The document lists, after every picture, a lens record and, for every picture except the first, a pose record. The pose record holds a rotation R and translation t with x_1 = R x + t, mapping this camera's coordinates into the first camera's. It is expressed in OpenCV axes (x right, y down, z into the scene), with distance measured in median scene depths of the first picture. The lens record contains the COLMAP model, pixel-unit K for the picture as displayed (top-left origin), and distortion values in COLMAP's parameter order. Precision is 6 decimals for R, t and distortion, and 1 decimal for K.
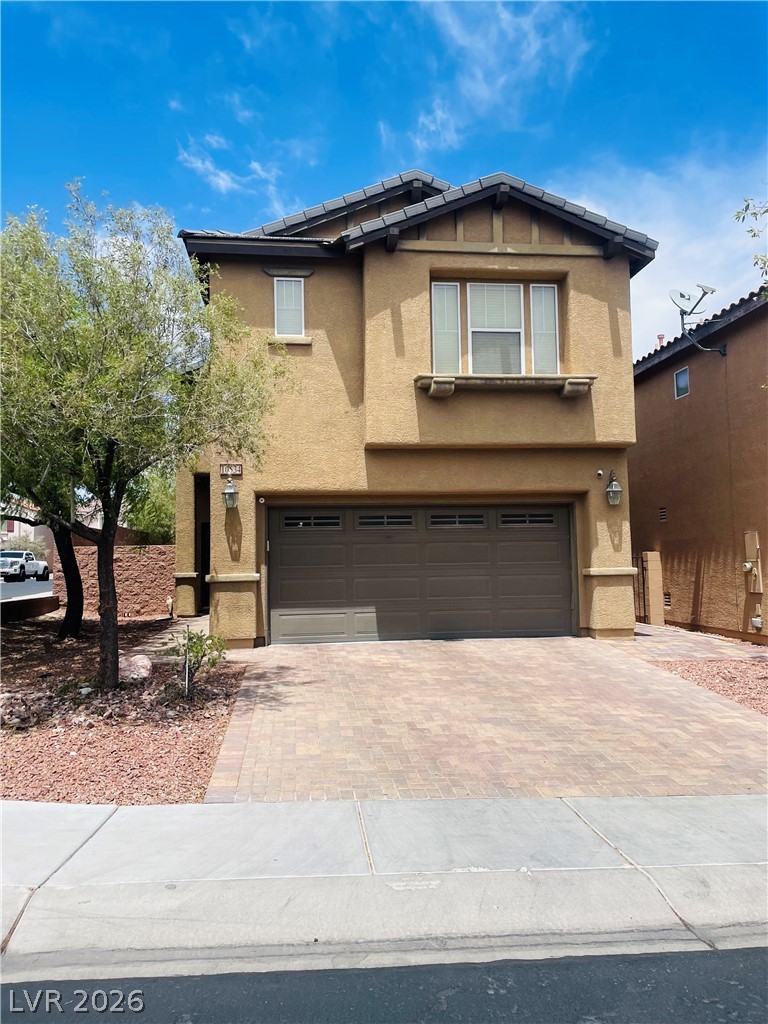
lens RADIAL K [[837.0, 0, 384.0], [0, 837.0, 512.0], [0, 0, 1]] dist [0.007938, -0.000631]
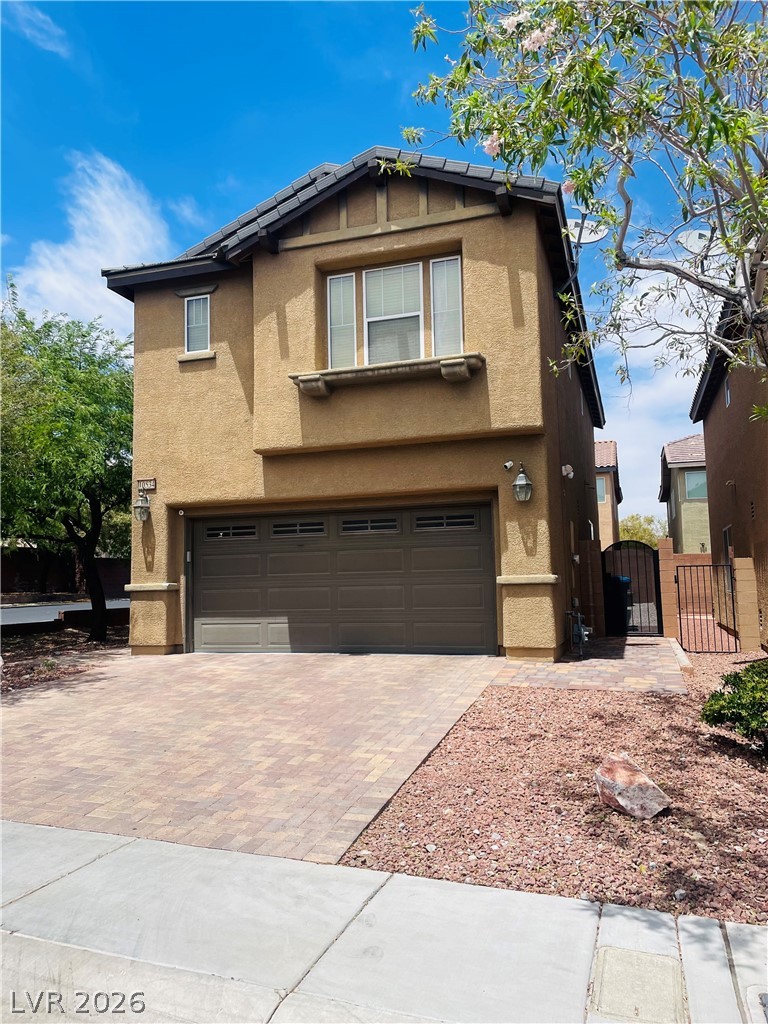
lens RADIAL K [[837.0, 0, 384.0], [0, 837.0, 512.0], [0, 0, 1]] dist [0.007938, -0.000631]
pose [[0.892103, -0.041215, -0.449948, 0.536193], [0.032542, 0.999106, -0.026998, 0.021142], [0.450658, 0.009443, 0.892647, 0.182128]]
